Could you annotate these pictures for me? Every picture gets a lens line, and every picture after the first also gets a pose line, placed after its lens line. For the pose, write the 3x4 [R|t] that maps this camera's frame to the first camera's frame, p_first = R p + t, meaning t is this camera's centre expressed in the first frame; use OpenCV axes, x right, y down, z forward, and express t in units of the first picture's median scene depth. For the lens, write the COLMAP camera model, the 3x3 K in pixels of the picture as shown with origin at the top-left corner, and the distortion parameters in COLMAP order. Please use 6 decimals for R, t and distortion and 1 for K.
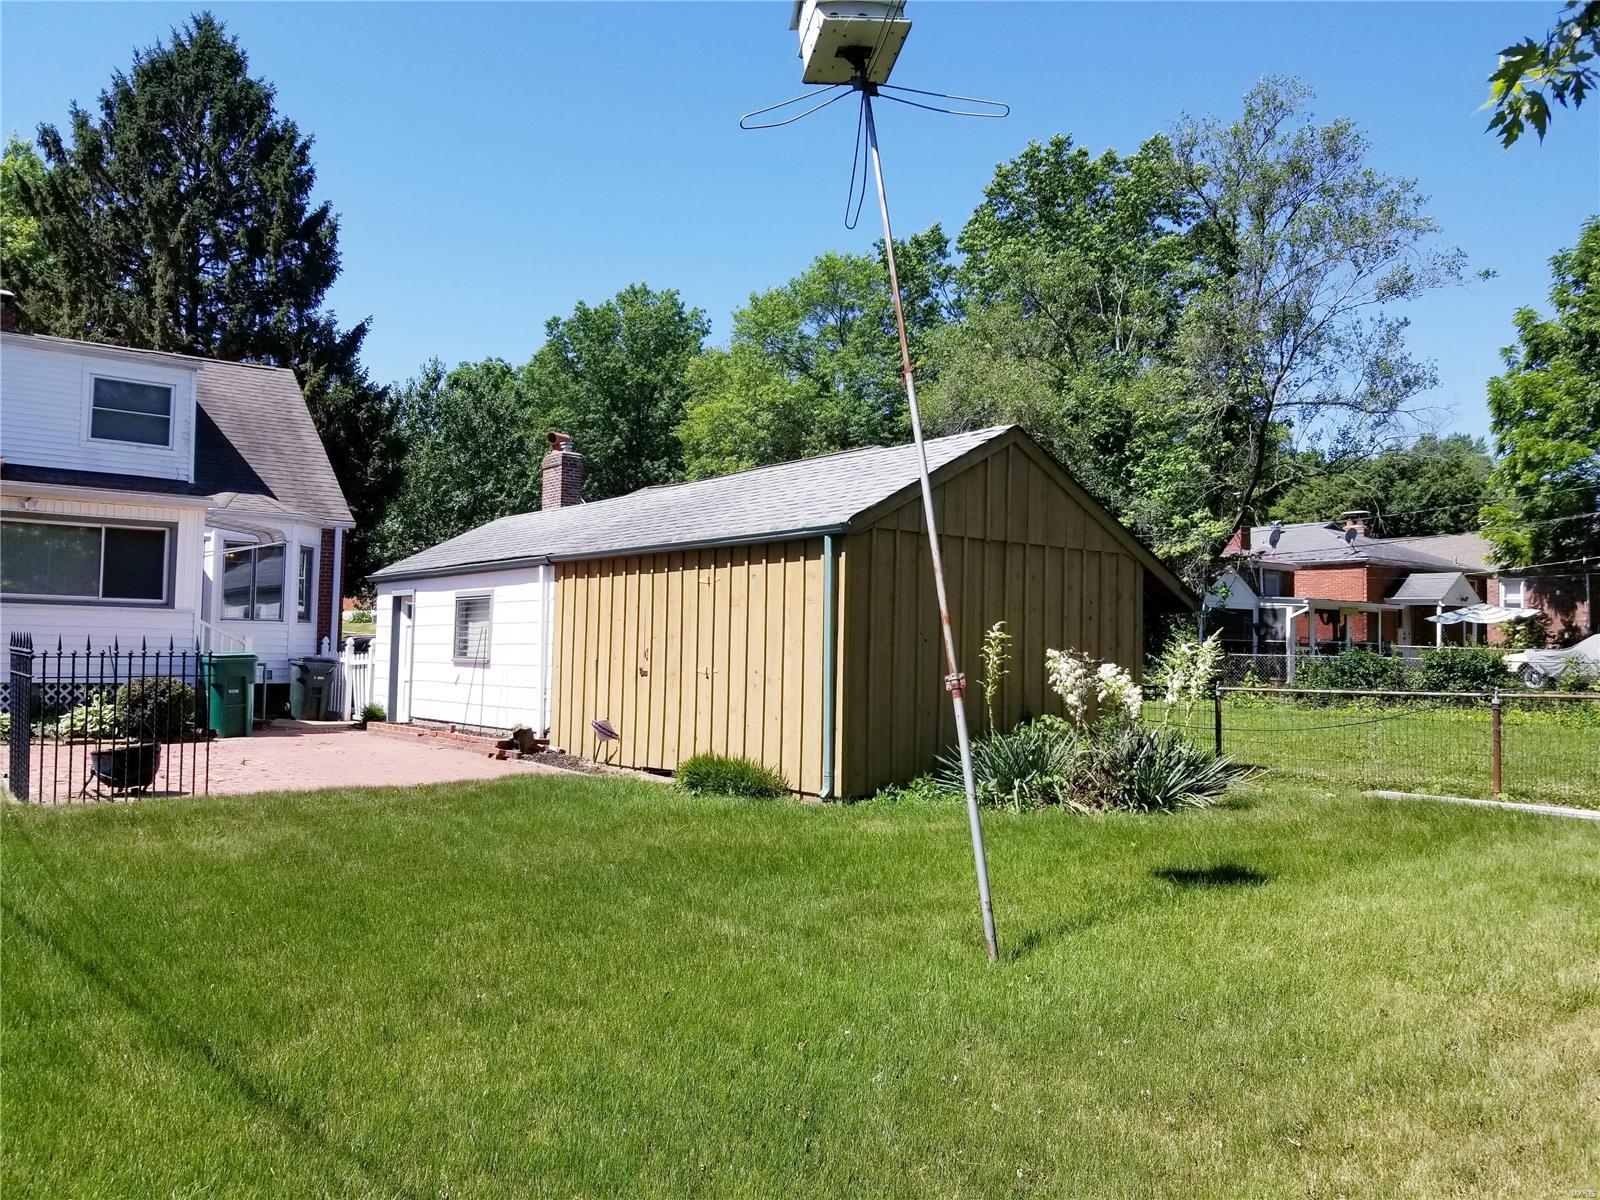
lens RADIAL K [[1246.3, 0, 763.5], [0, 1246.3, 597.7], [0, 0, 1]] dist [0.078002, -0.125610]
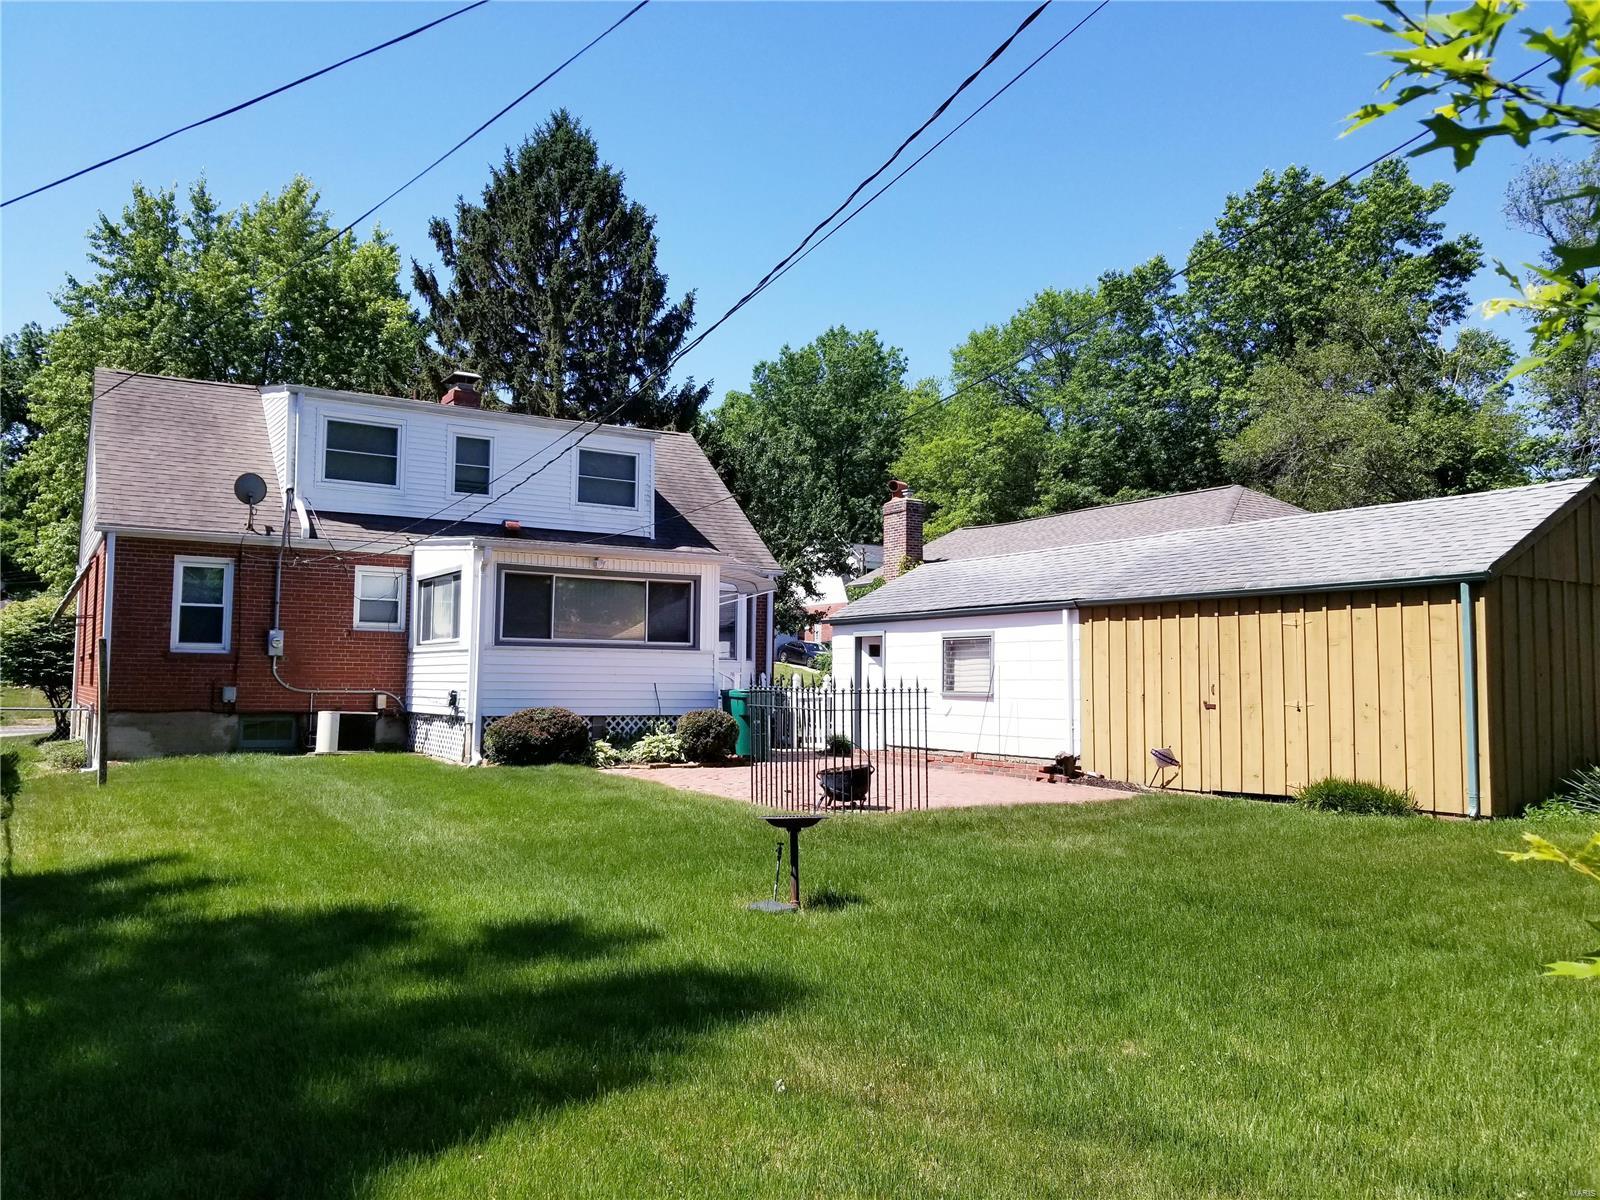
lens RADIAL K [[1246.3, 0, 756.5], [0, 1246.3, 600.6], [0, 0, 1]] dist [0.078002, -0.125610]
pose [[0.993244, -0.014935, -0.115080, -0.178681], [0.012269, 0.999640, -0.023842, -0.005824], [0.115395, 0.022269, 0.993070, -0.080069]]
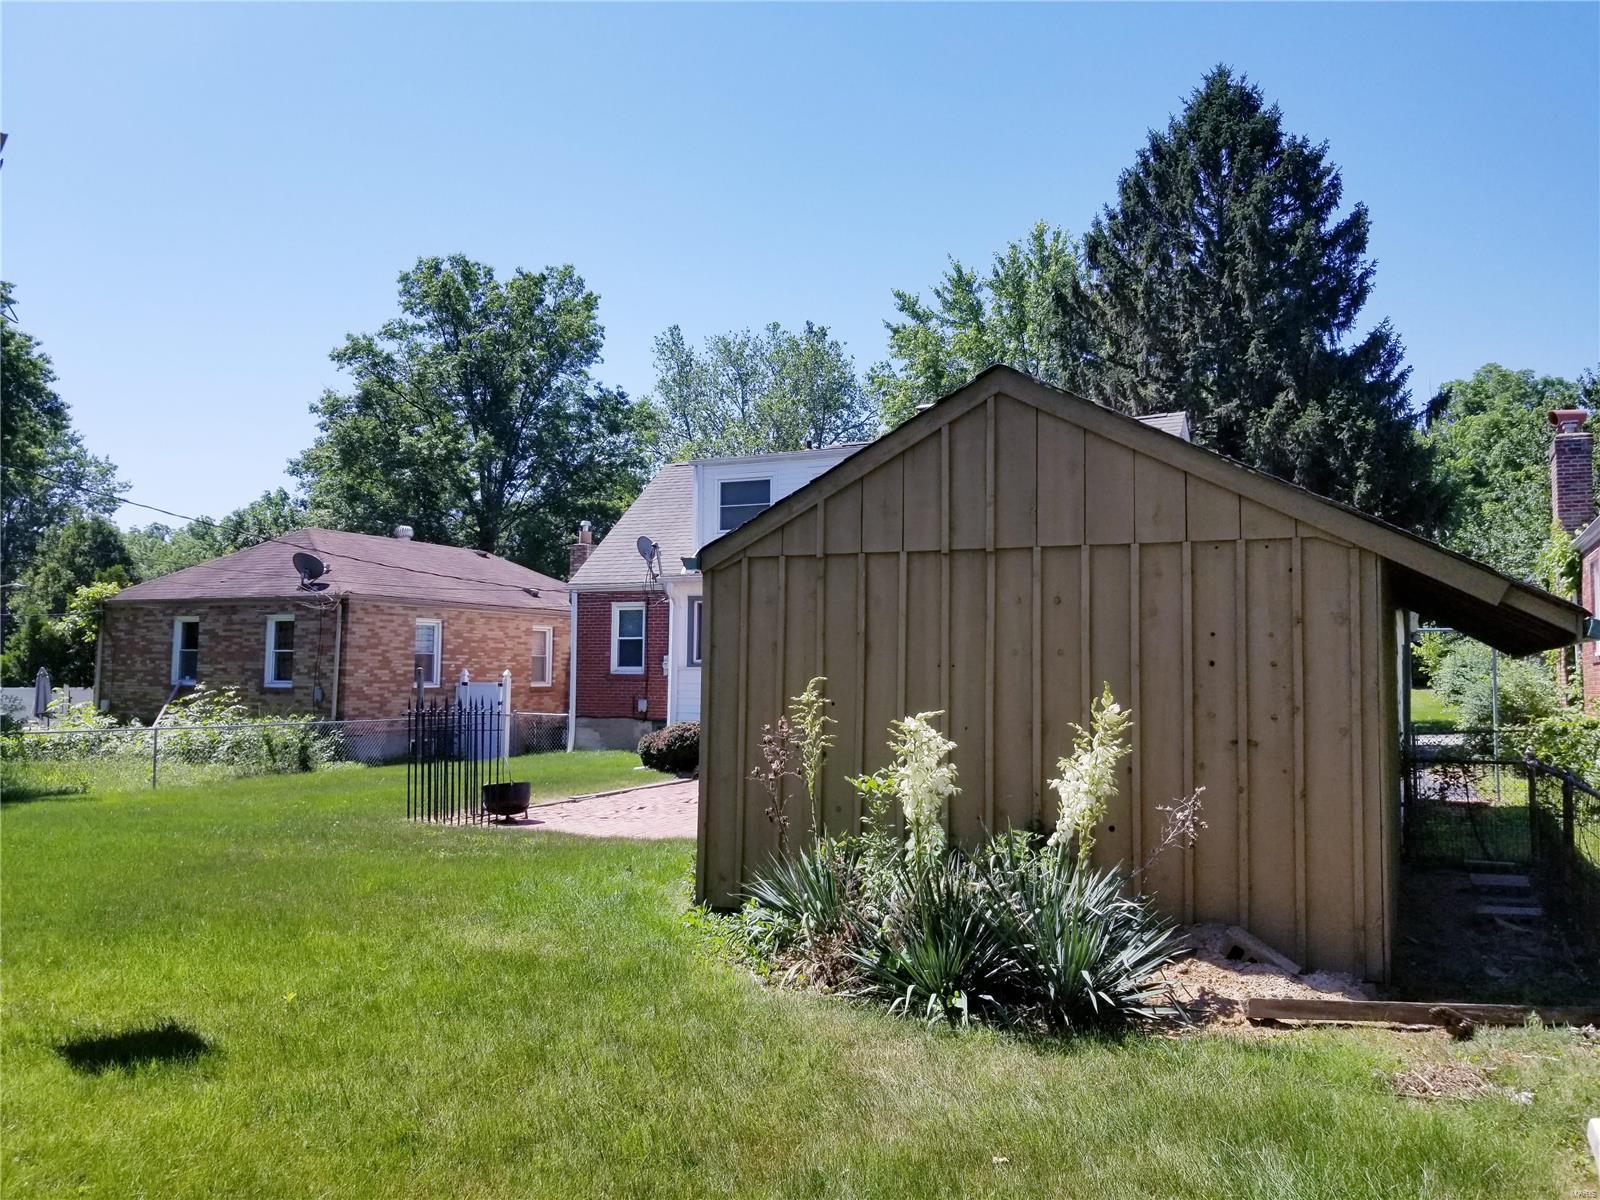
lens RADIAL K [[1246.3, 0, 798.3], [0, 1246.3, 606.7], [0, 0, 1]] dist [0.078002, -0.125610]
pose [[0.445031, -0.064608, -0.893181, 0.319039], [0.039982, 0.997833, -0.052256, 0.006124], [0.894622, -0.012455, 0.446650, 0.278807]]
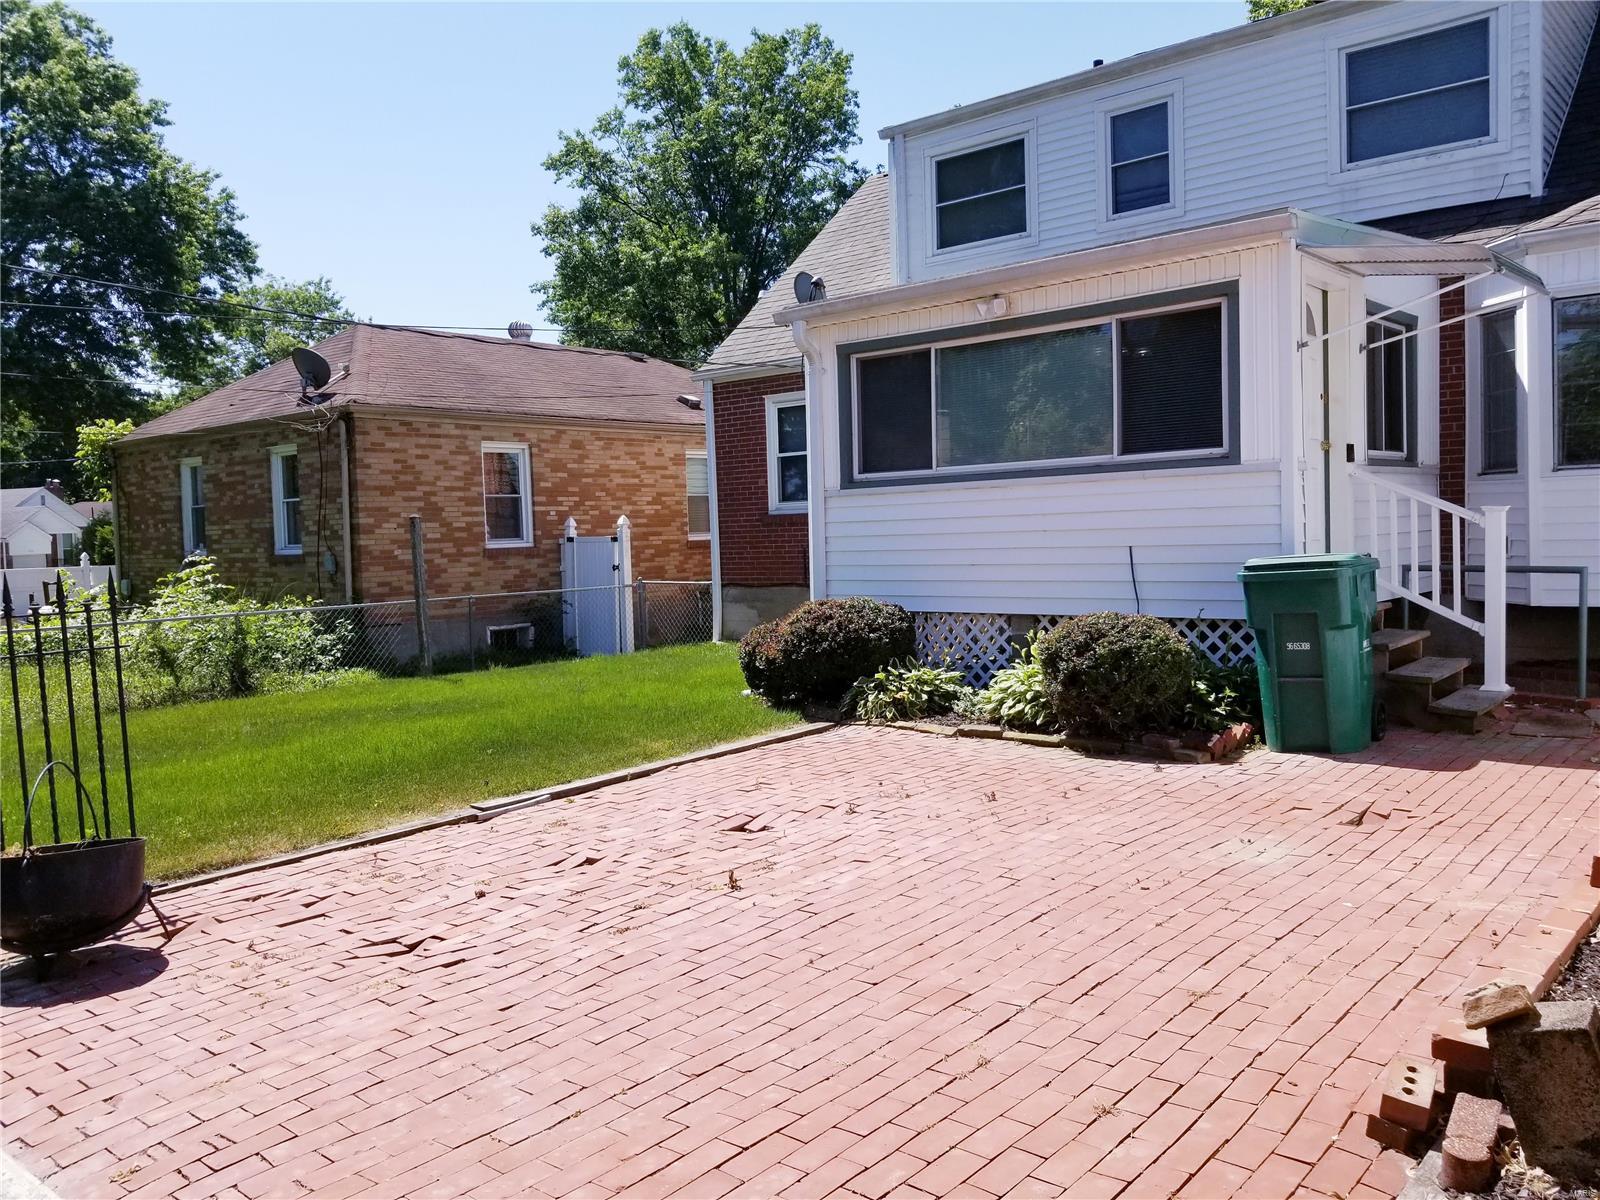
lens RADIAL K [[1246.3, 0, 795.1], [0, 1246.3, 594.2], [0, 0, 1]] dist [0.078002, -0.125610]
pose [[0.197955, 0.024508, -0.979905, -0.020719], [0.081223, 0.995839, 0.041315, 0.015447], [0.976840, -0.087769, 0.195141, 0.466826]]
